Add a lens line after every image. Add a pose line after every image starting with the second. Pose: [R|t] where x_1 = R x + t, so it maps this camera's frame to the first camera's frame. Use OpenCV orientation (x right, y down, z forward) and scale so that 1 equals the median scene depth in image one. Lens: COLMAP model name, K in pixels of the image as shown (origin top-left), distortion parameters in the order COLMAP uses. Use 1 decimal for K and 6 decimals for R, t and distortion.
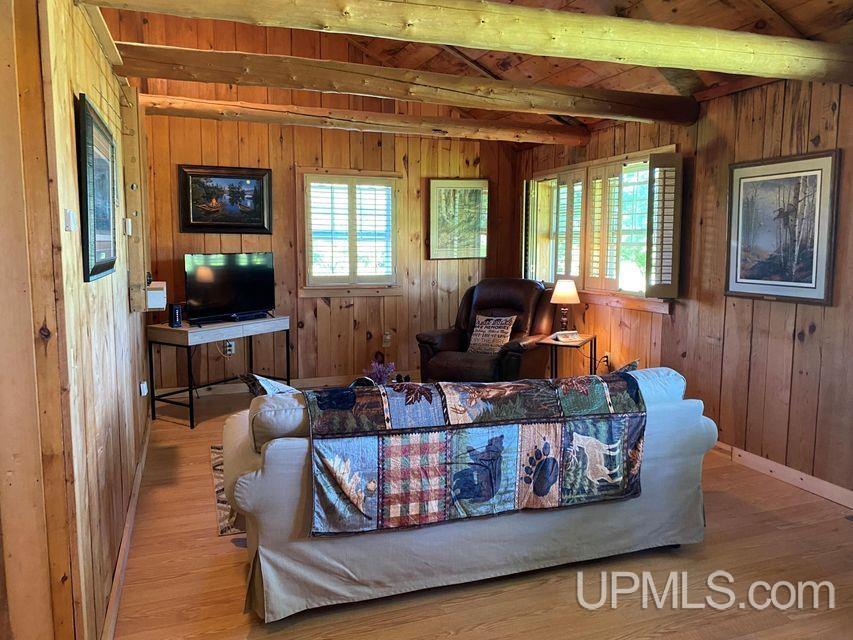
lens RADIAL K [[640.2, 0, 426.5], [0, 640.2, 320.0], [0, 0, 1]] dist [0.001248, -0.001015]
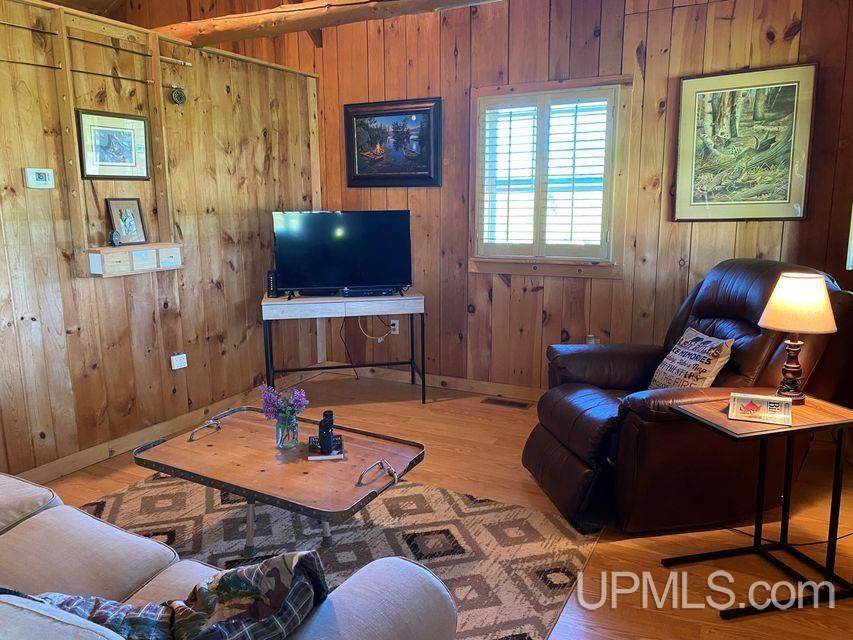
lens RADIAL K [[664.8, 0, 426.5], [0, 664.8, 320.0], [0, 0, 1]] dist [0.051667, -0.083480]
pose [[0.646851, 0.124236, -0.752428, 0.348727], [-0.074363, 0.992215, 0.099899, -0.052199], [0.758982, -0.008667, 0.651054, 0.458789]]
